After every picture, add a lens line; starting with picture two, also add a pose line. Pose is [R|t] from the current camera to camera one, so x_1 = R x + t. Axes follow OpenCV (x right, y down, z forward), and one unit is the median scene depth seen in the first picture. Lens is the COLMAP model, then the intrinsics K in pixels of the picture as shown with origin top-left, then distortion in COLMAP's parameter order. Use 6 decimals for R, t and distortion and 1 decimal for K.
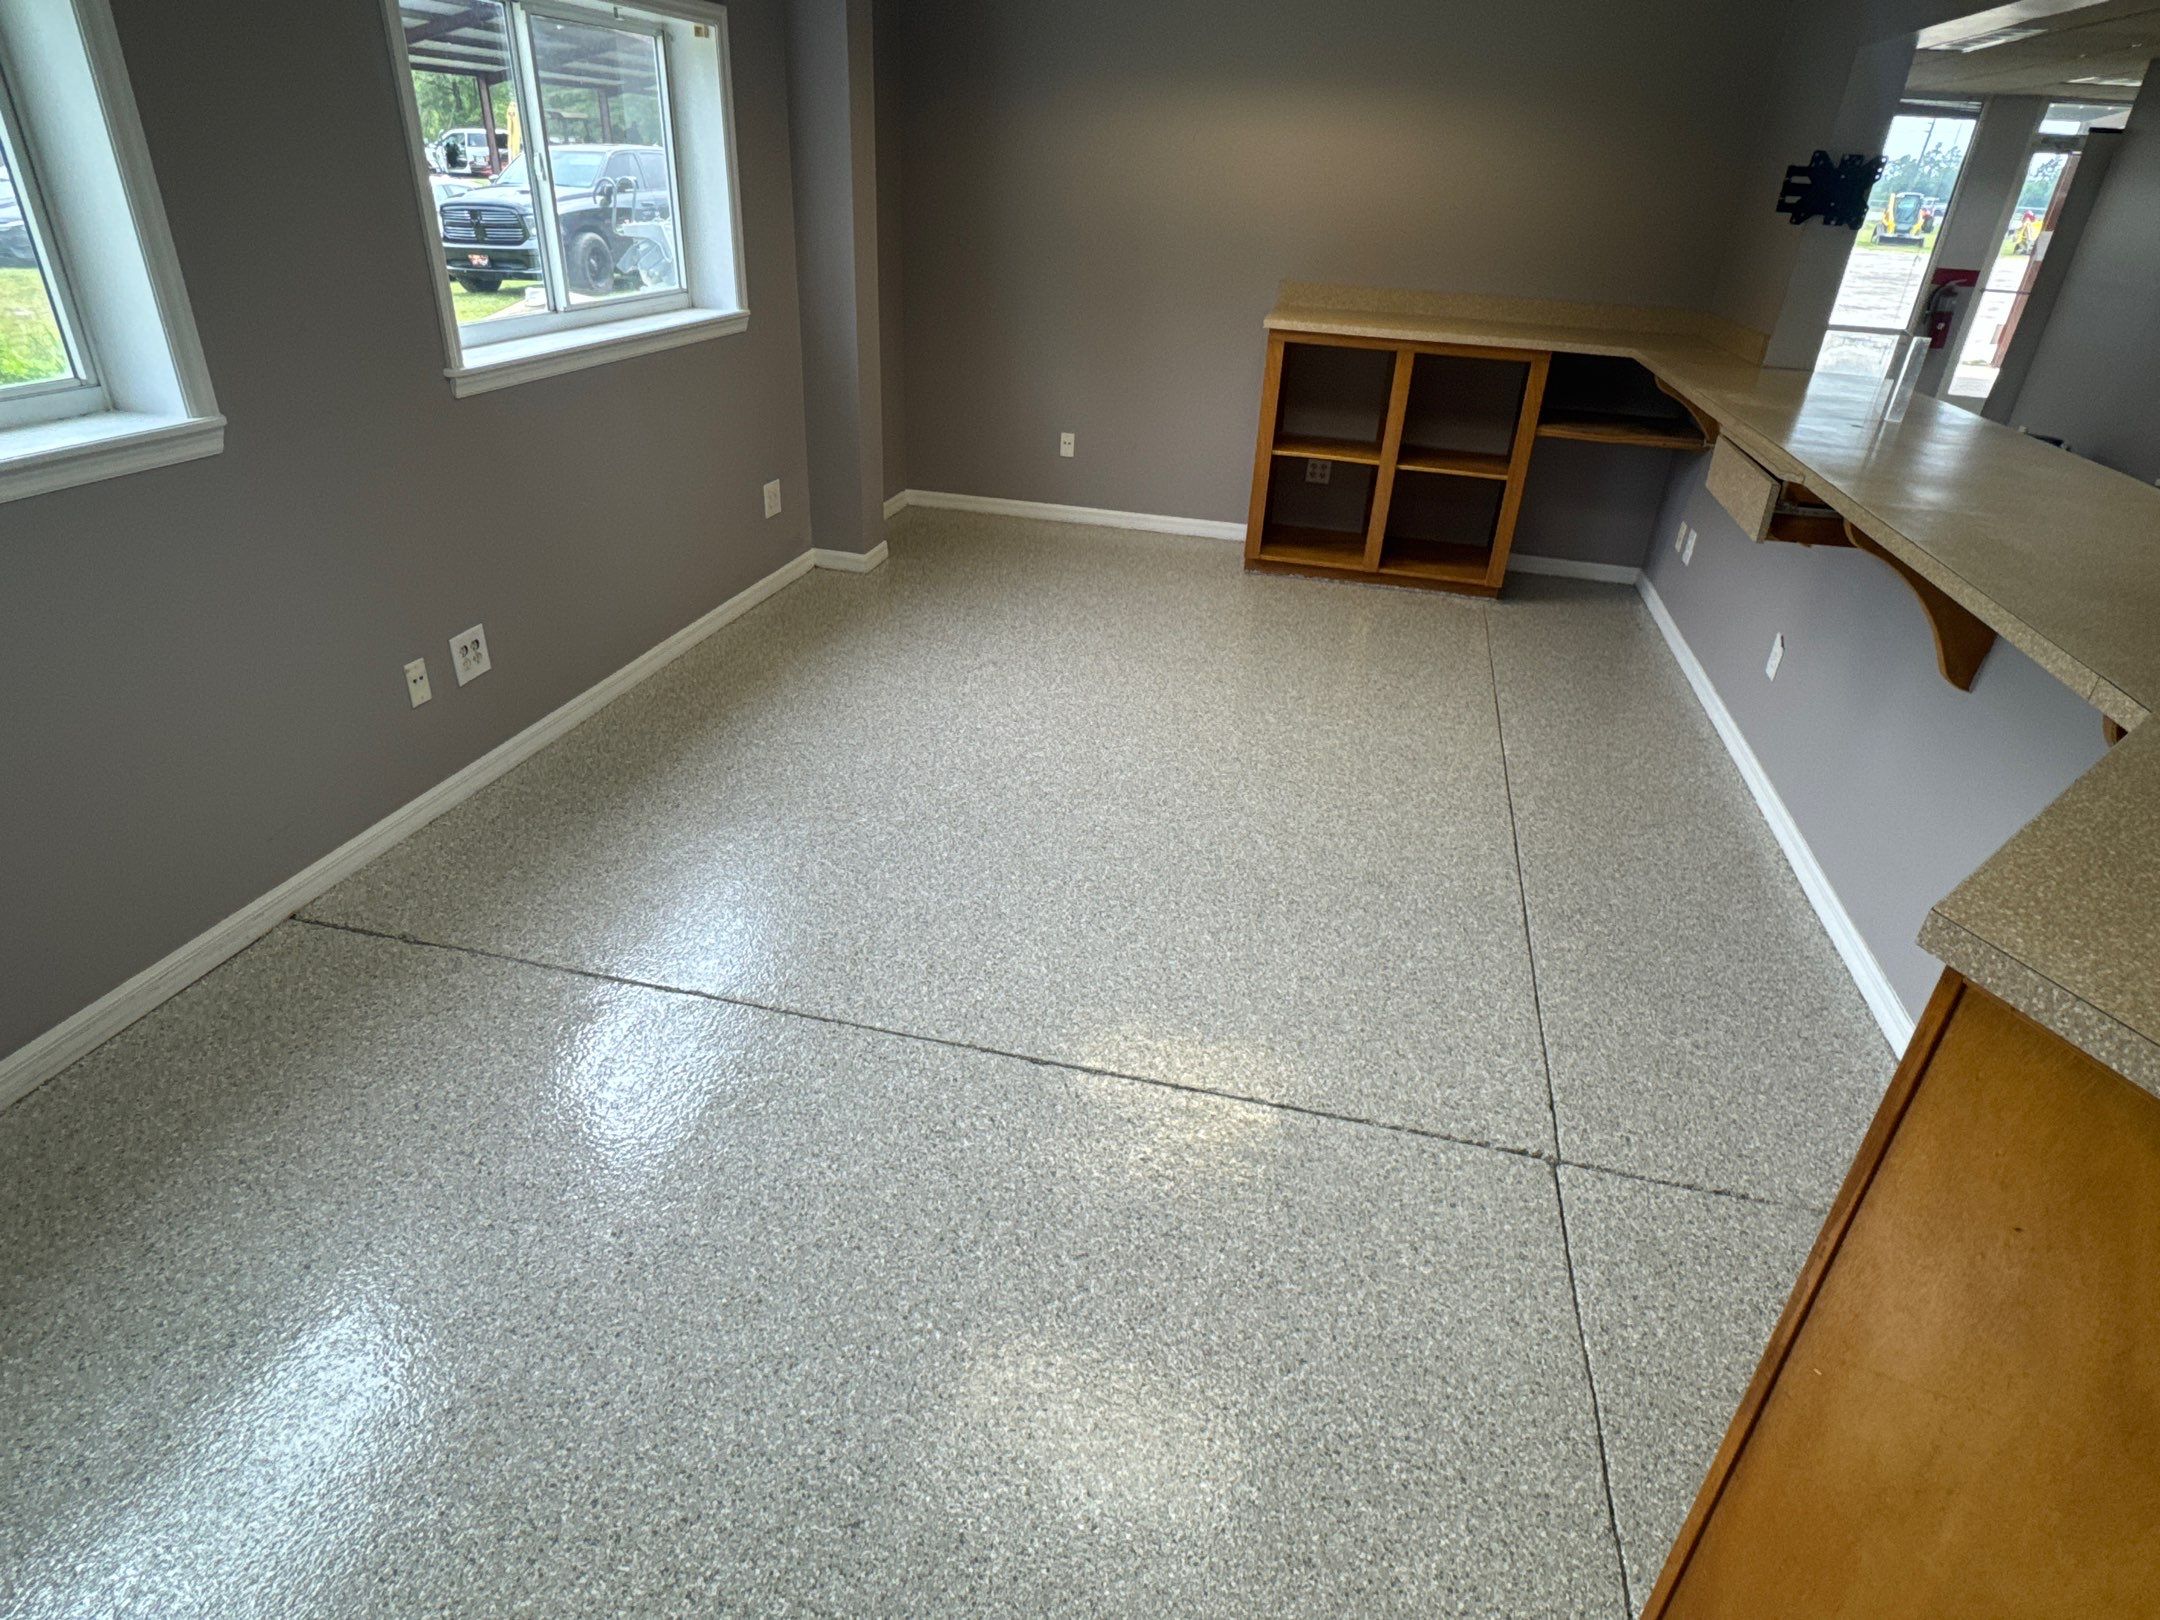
lens RADIAL K [[1226.4, 0, 1077.0], [0, 1226.4, 816.5], [0, 0, 1]] dist [-0.007617, 0.001180]
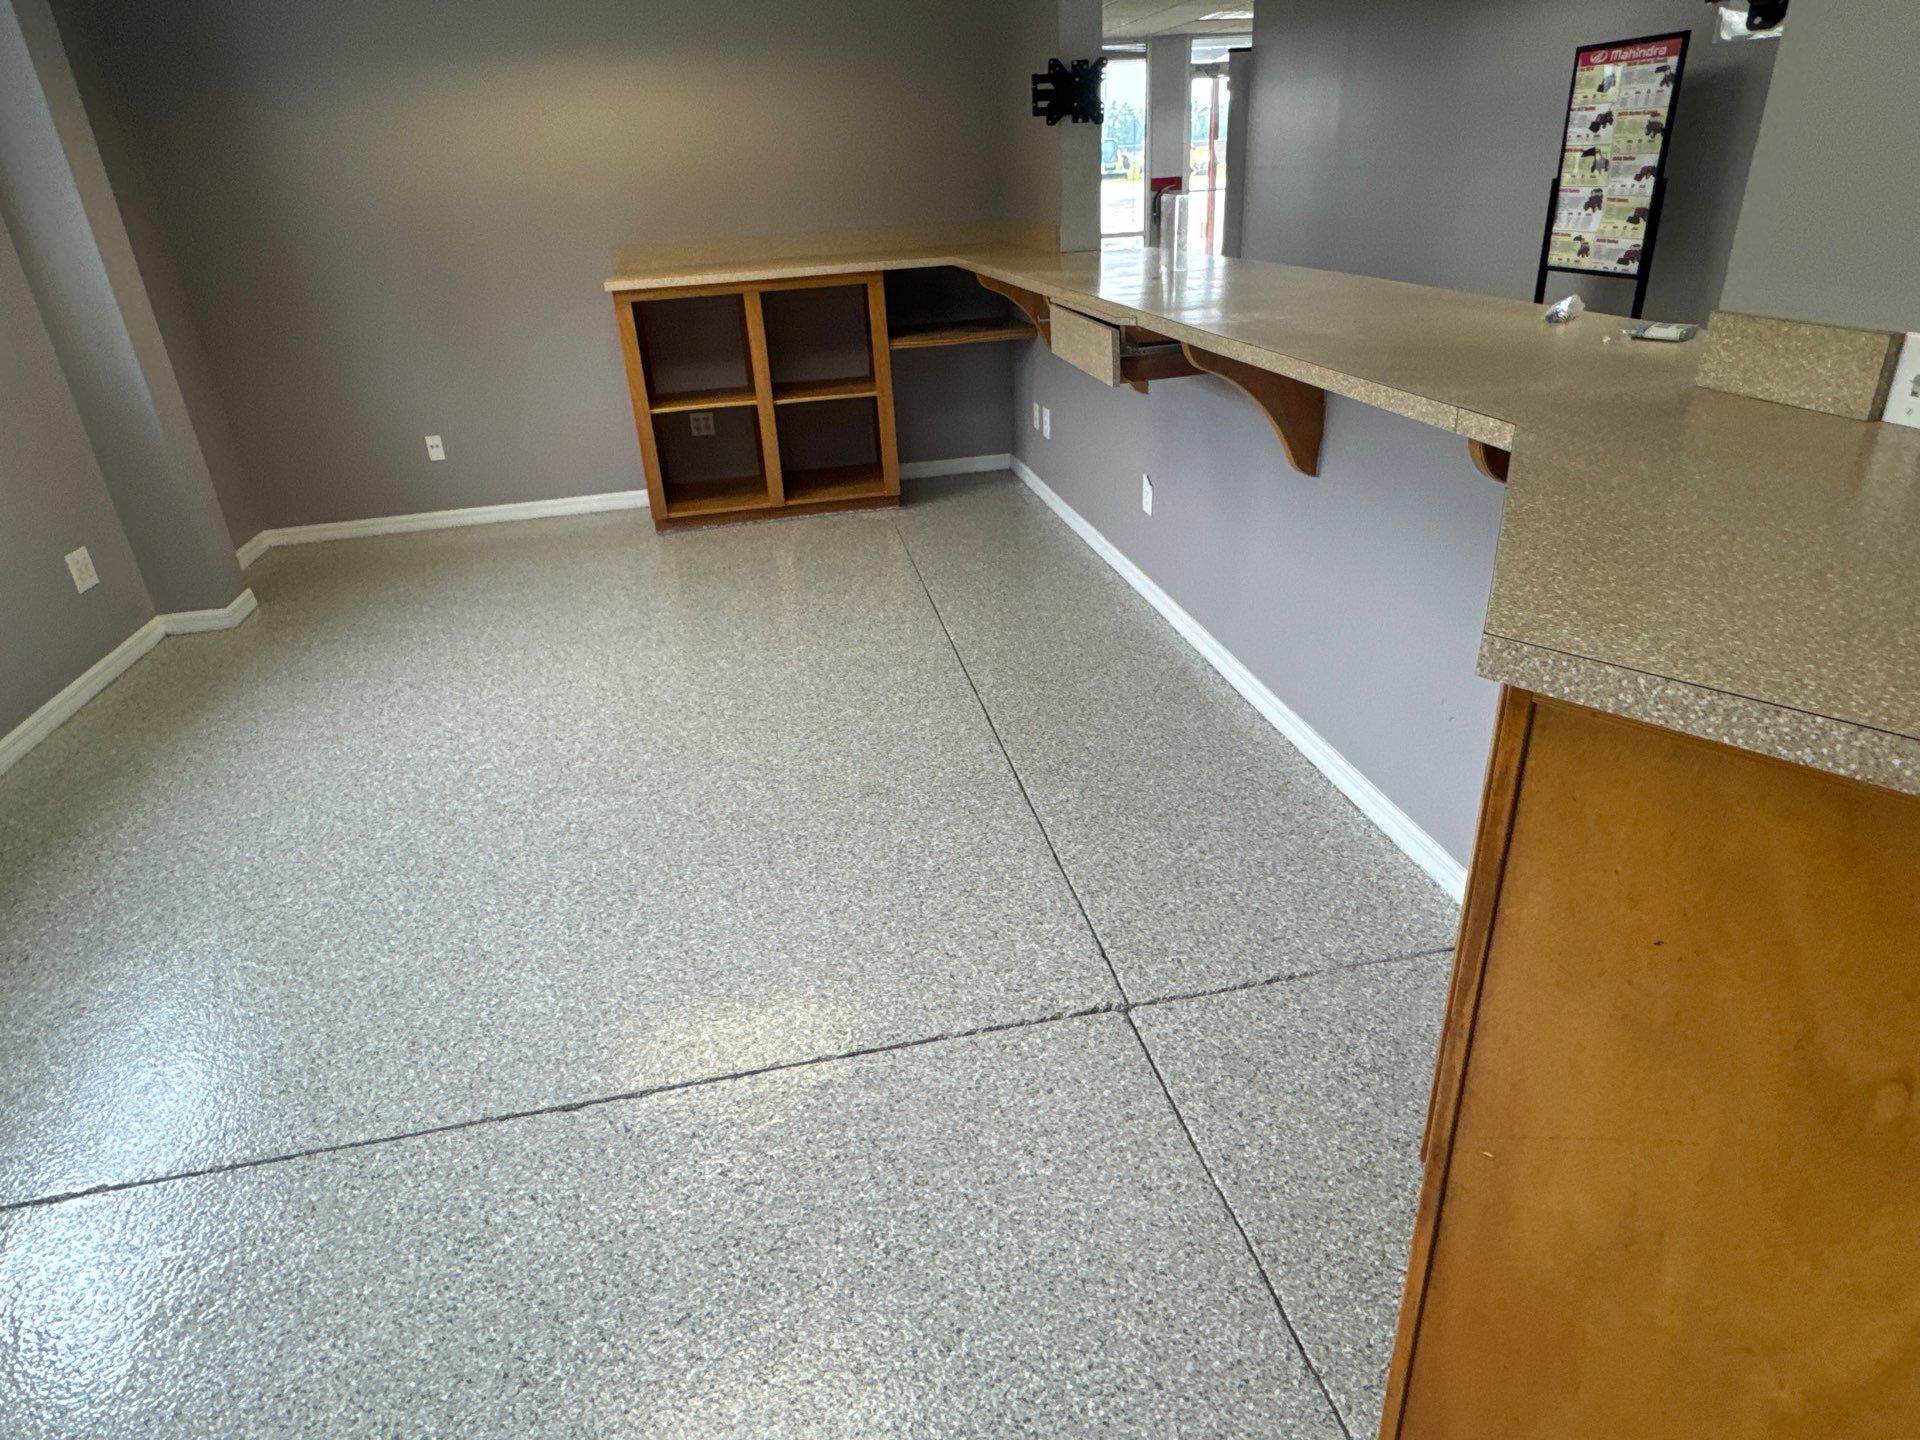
lens RADIAL K [[1135.8, 0, 957.6], [0, 1135.8, 720.5], [0, 0, 1]] dist [-0.009197, 0.003992]
pose [[0.903721, -0.271677, 0.330879, 0.020976], [0.283711, 0.958830, 0.012380, 0.006363], [-0.320620, 0.082686, 0.943592, 0.126303]]
